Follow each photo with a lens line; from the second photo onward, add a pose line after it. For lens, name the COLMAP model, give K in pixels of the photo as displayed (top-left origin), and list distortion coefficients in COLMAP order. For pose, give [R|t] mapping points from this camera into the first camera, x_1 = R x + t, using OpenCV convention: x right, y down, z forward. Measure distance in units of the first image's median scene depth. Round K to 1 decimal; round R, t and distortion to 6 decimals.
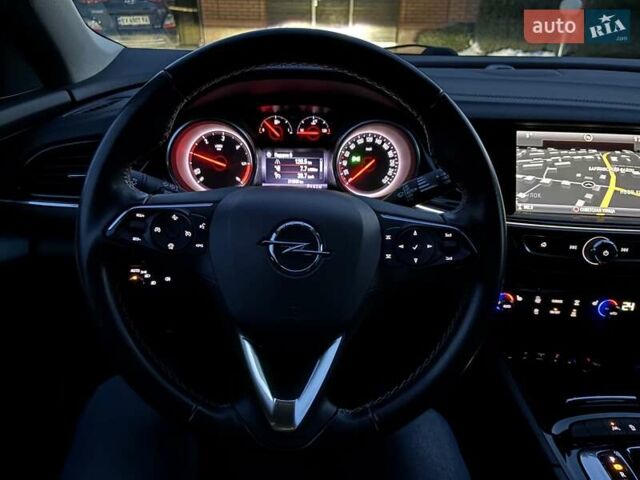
lens RADIAL K [[487.6, 0, 320.0], [0, 487.6, 240.0], [0, 0, 1]] dist [0.069255, -0.079820]
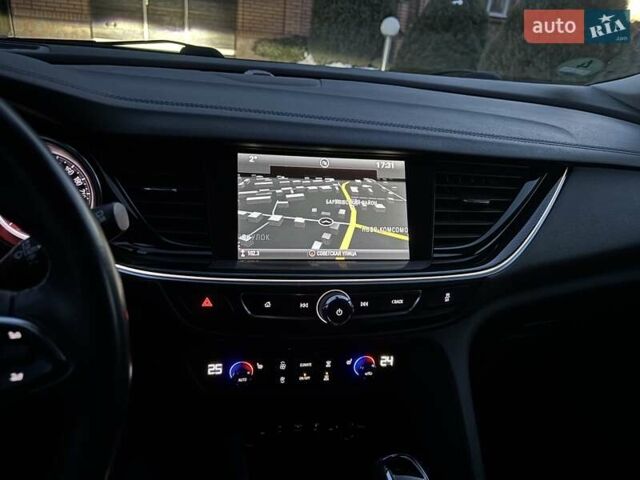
lens RADIAL K [[487.6, 0, 320.0], [0, 487.6, 240.0], [0, 0, 1]] dist [0.069255, -0.079820]
pose [[0.957153, -0.042891, 0.286390, 0.301696], [0.047230, 0.998850, -0.008257, -0.075356], [-0.285706, 0.021430, 0.958078, 0.240835]]
